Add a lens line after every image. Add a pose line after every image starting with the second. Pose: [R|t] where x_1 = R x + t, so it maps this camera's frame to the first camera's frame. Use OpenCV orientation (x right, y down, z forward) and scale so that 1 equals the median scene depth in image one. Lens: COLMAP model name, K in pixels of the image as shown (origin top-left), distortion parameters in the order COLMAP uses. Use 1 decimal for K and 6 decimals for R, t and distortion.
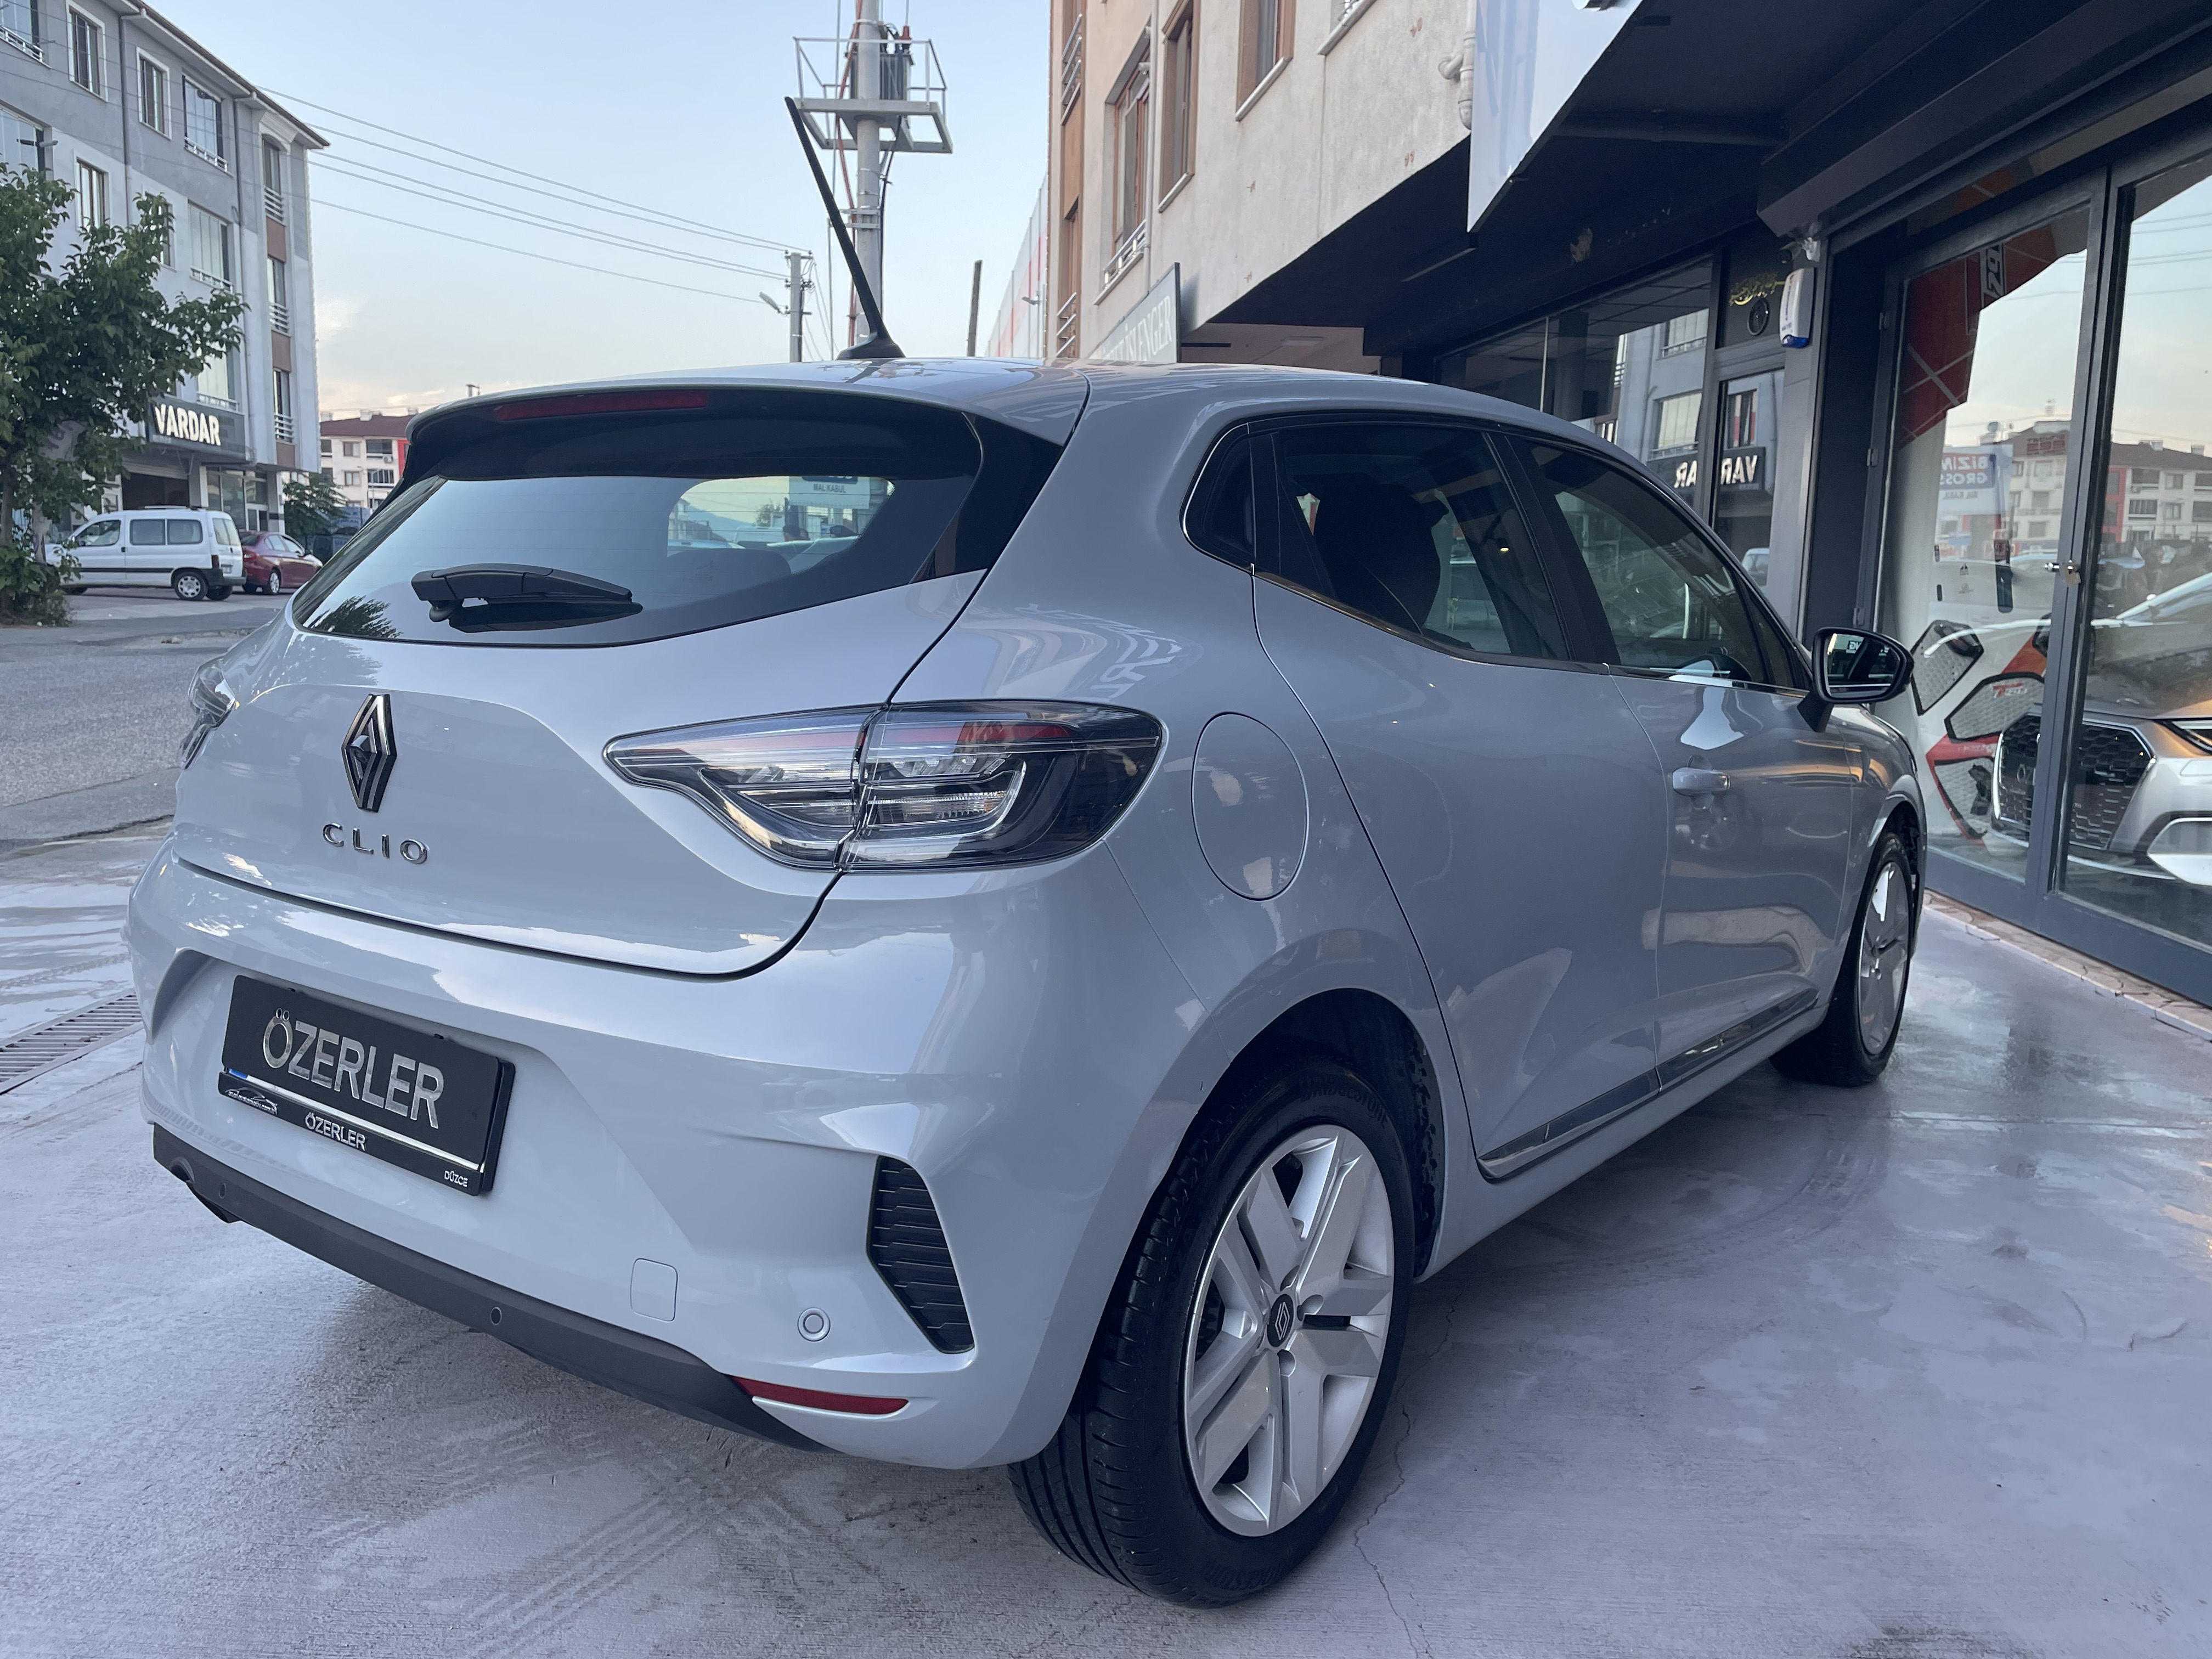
lens RADIAL K [[1690.8, 0, 1113.1], [0, 1690.8, 834.2], [0, 0, 1]] dist [0.092945, -0.118871]
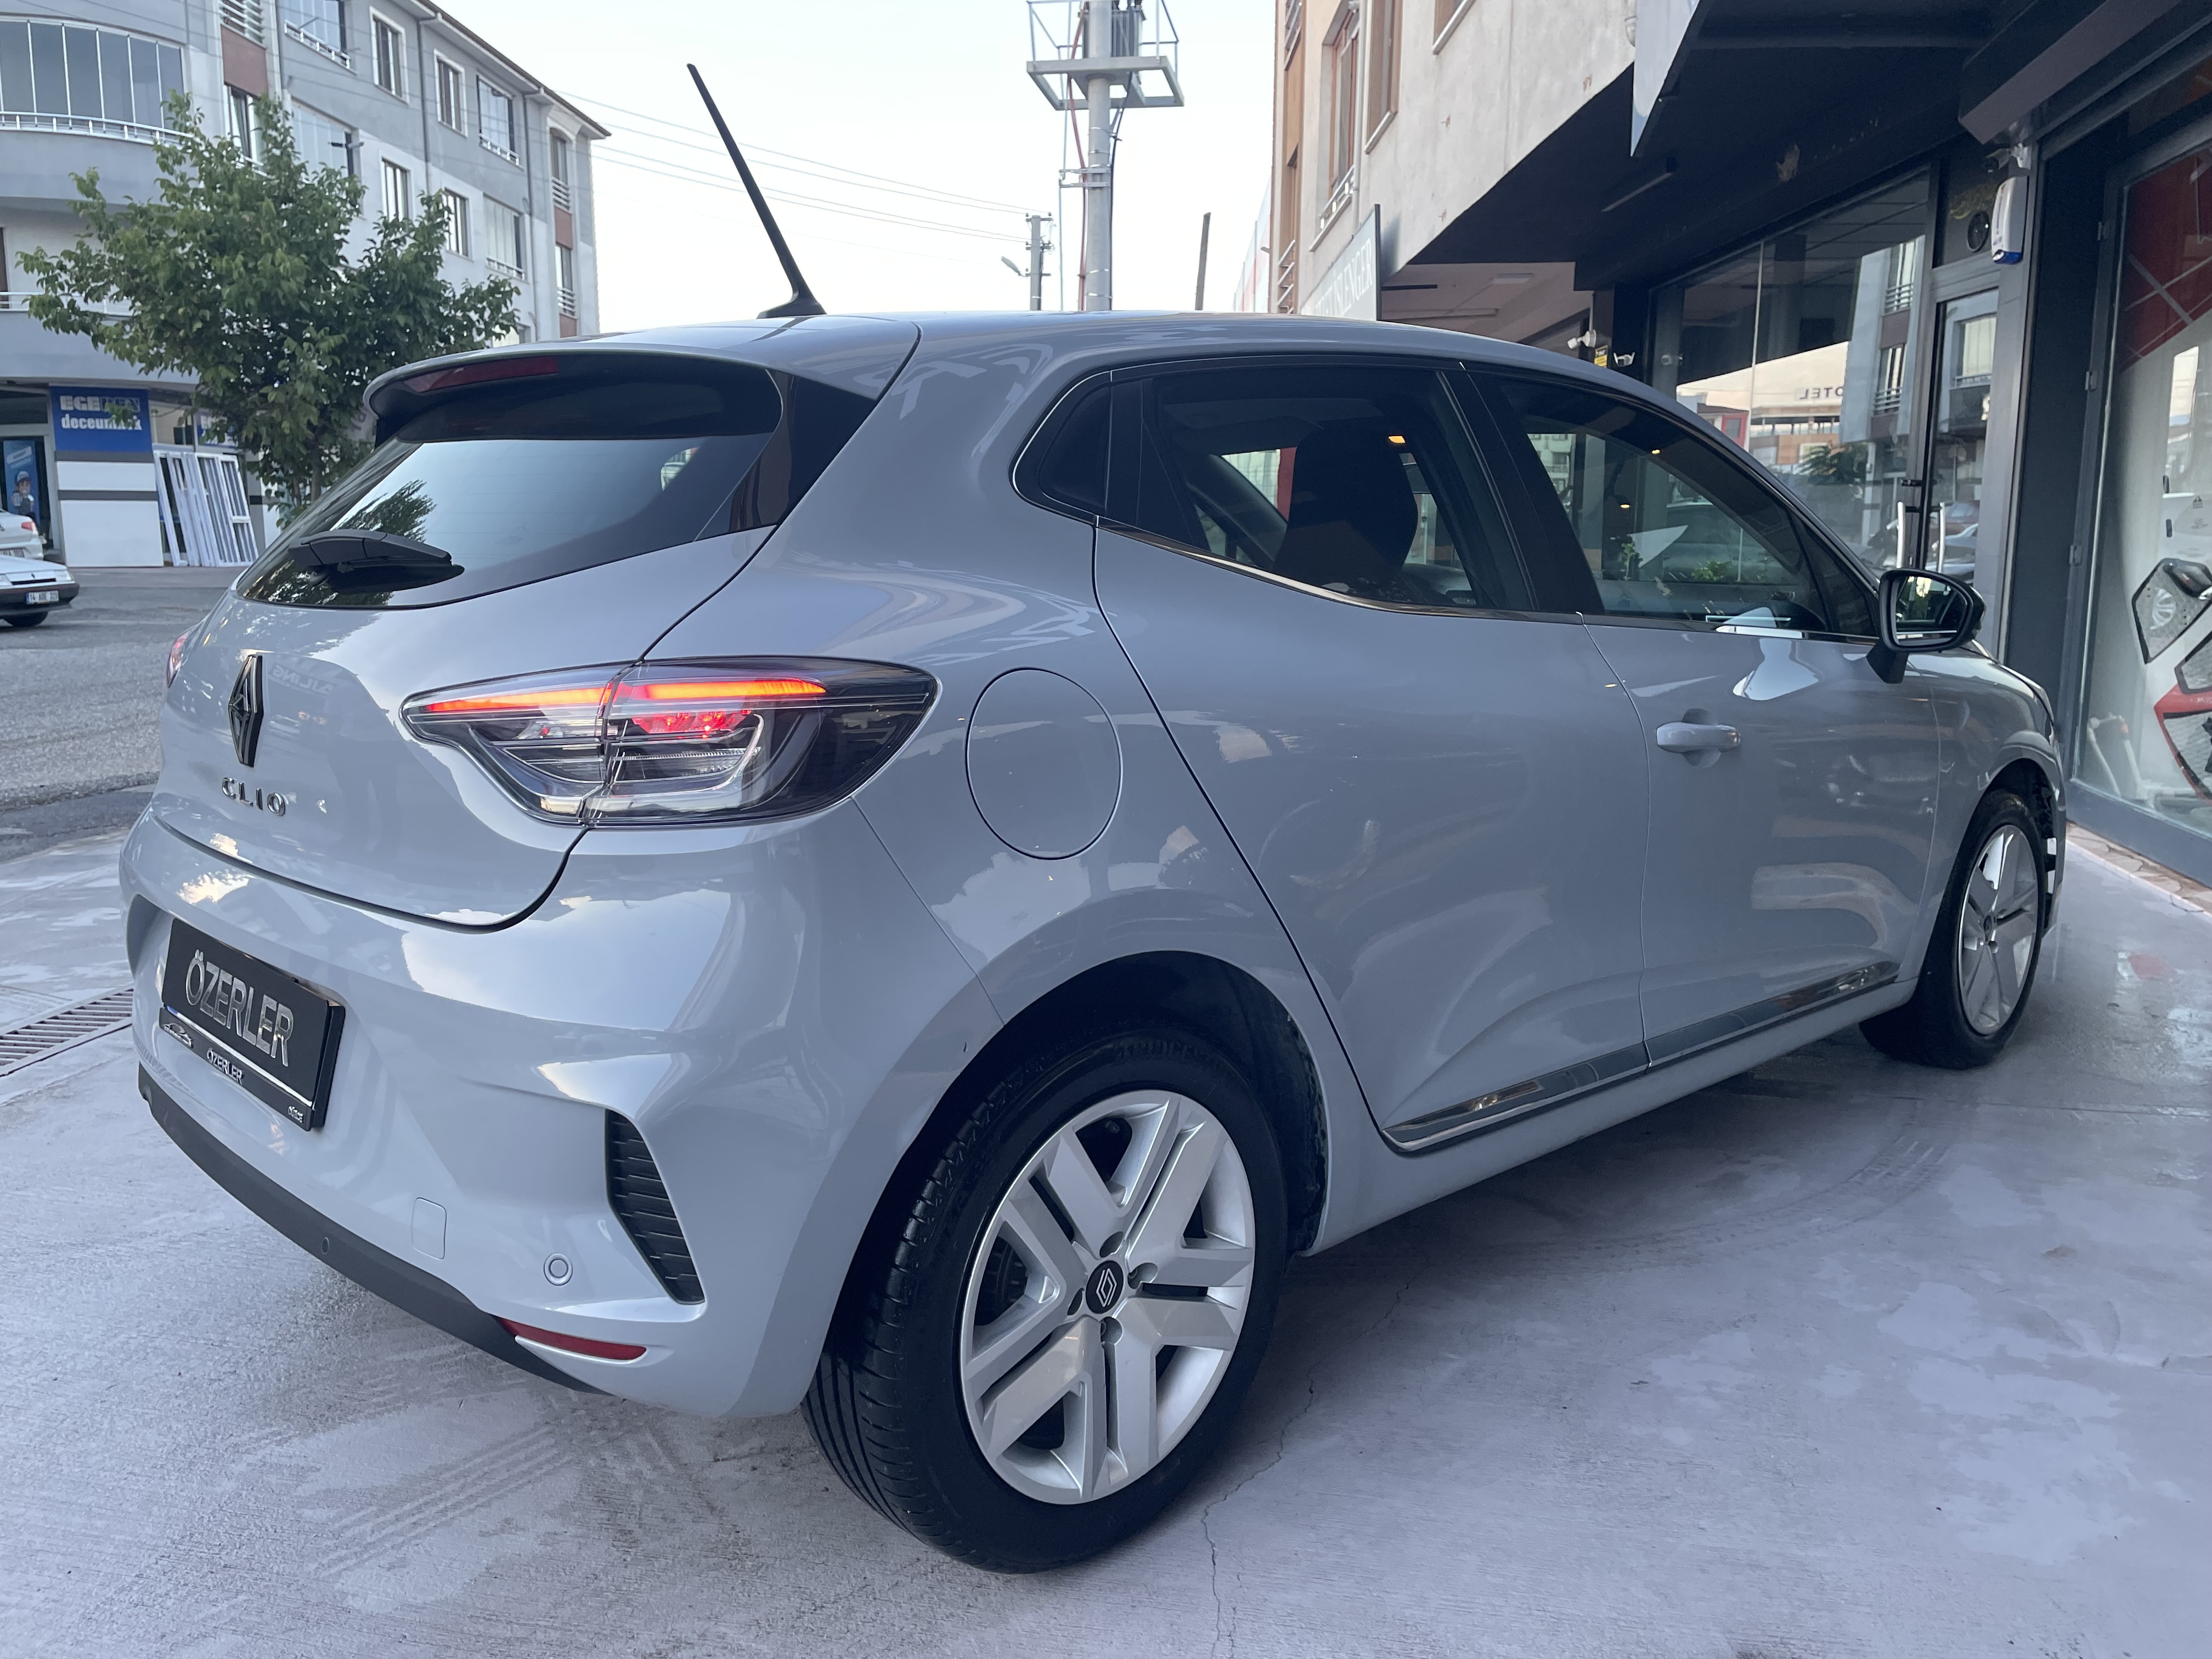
lens RADIAL K [[1692.6, 0, 1099.4], [0, 1692.6, 810.3], [0, 0, 1]] dist [0.088691, -0.112093]
pose [[0.986776, 0.006870, -0.161946, 0.042957], [-0.004887, 0.999908, 0.012641, -0.000300], [0.162018, -0.011682, 0.986719, 0.005891]]
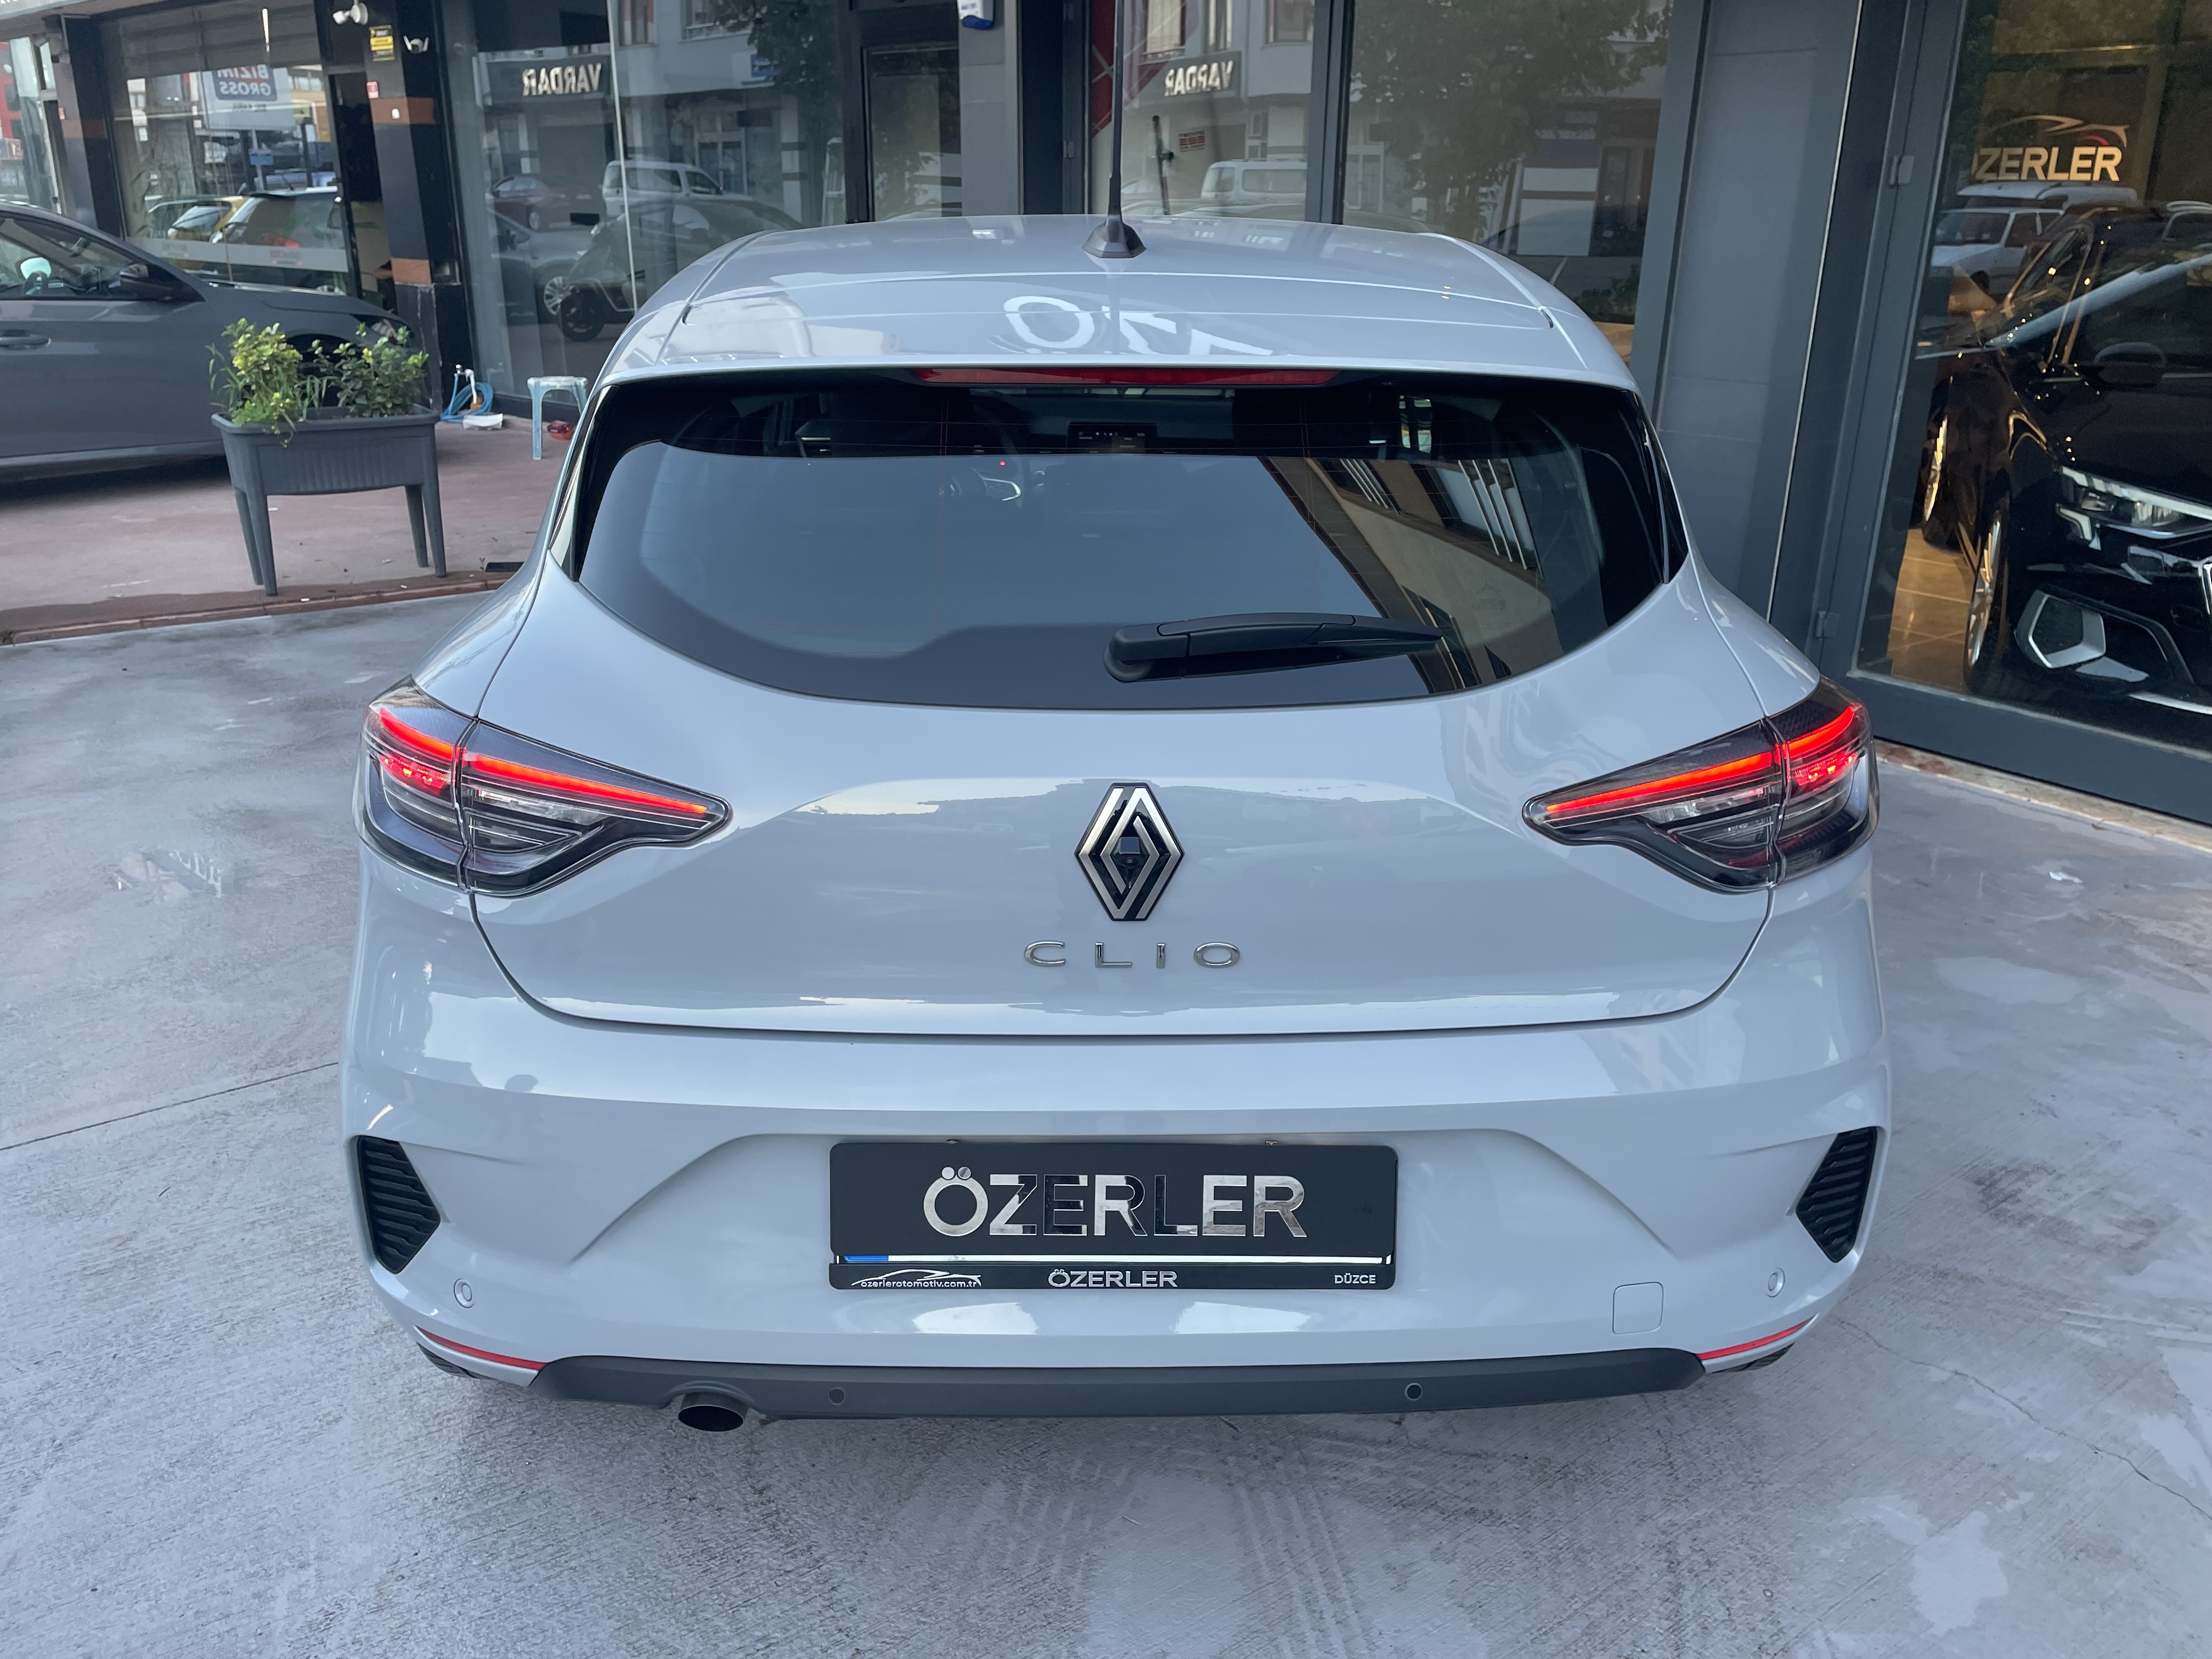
lens RADIAL K [[1692.6, 0, 1099.4], [0, 1692.6, 810.3], [0, 0, 1]] dist [0.088691, -0.112093]
pose [[0.781377, -0.222664, 0.582984, -0.153062], [0.096218, 0.965996, 0.239988, -0.044453], [-0.616597, -0.131427, 0.776231, 0.061698]]
